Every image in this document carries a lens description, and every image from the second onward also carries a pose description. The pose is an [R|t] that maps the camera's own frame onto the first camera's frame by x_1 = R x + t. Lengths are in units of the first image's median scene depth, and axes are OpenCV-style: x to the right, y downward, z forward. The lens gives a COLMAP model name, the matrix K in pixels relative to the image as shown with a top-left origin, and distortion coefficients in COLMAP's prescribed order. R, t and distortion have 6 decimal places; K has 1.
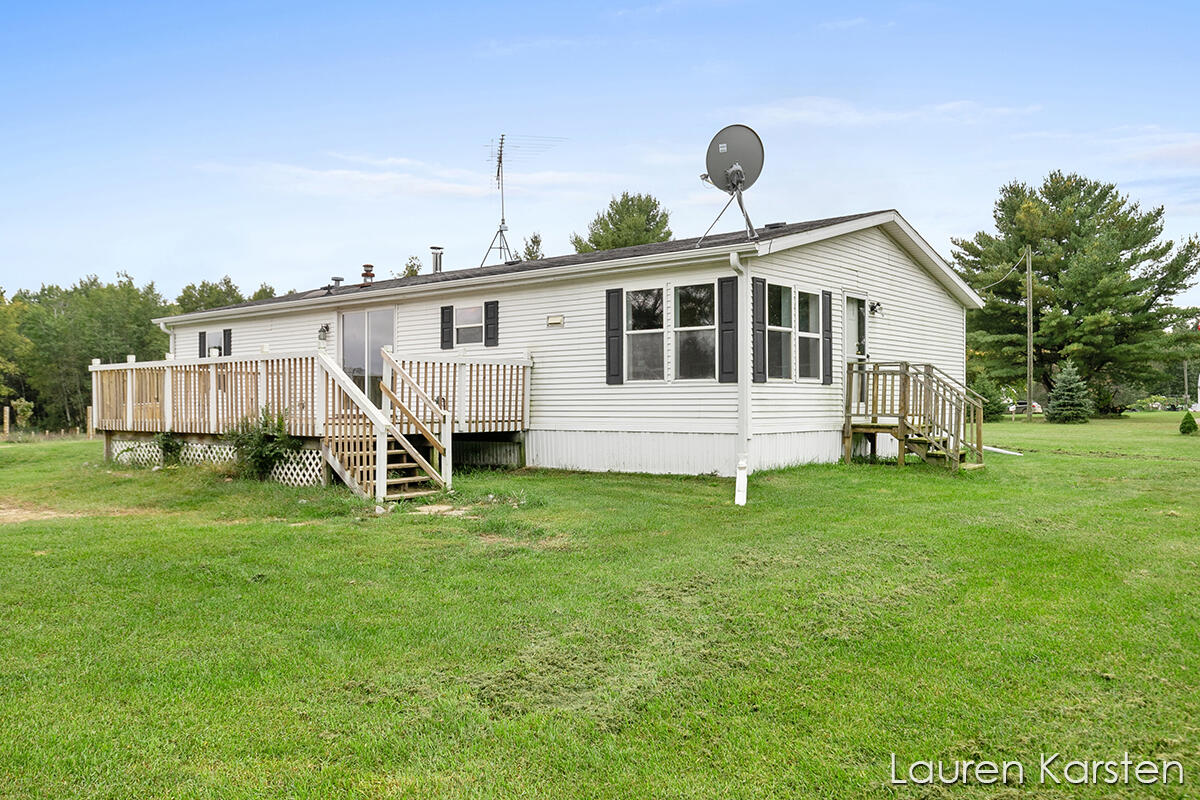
lens RADIAL K [[955.9, 0, 600.0], [0, 955.9, 400.0], [0, 0, 1]] dist [-0.000899, 0.001870]
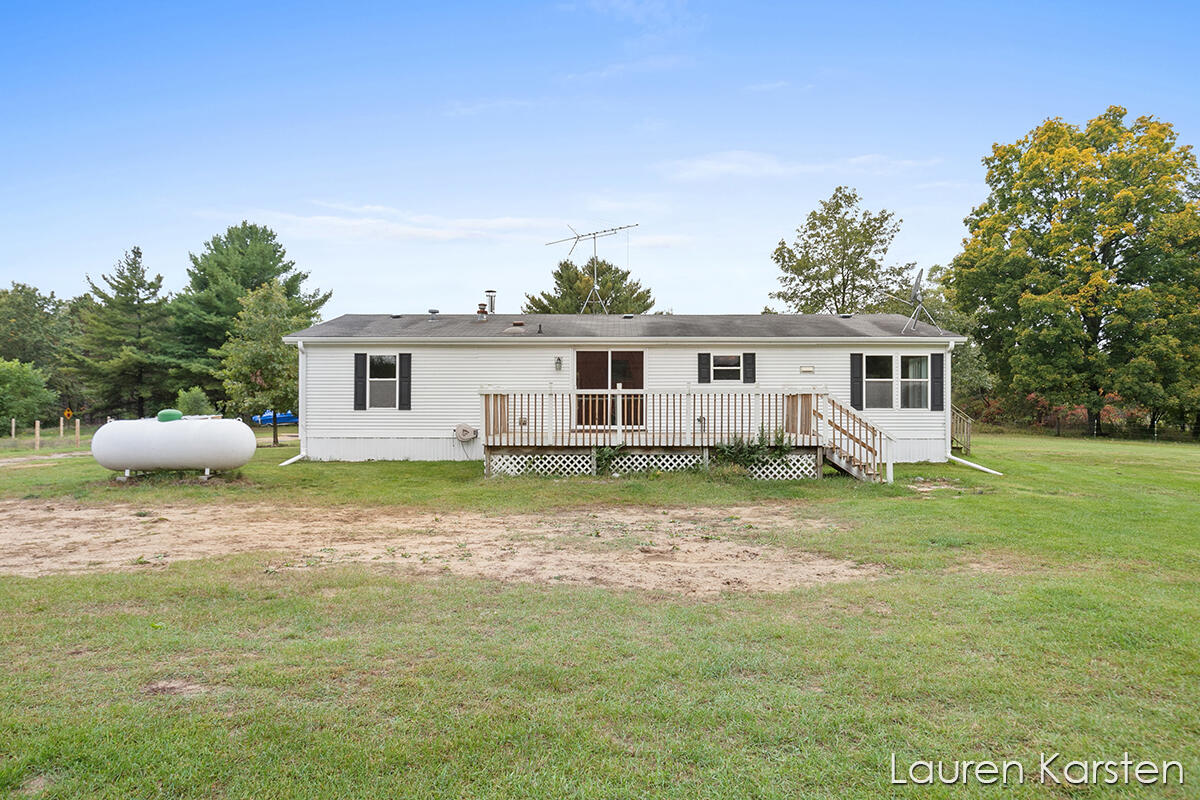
lens RADIAL K [[775.9, 0, 600.0], [0, 775.9, 400.0], [0, 0, 1]] dist [-0.001690, -0.000345]
pose [[0.758027, 0.007622, 0.652178, -1.106075], [-0.004181, 0.999968, -0.006828, -0.020307], [-0.652210, 0.002449, 0.758035, 0.232730]]
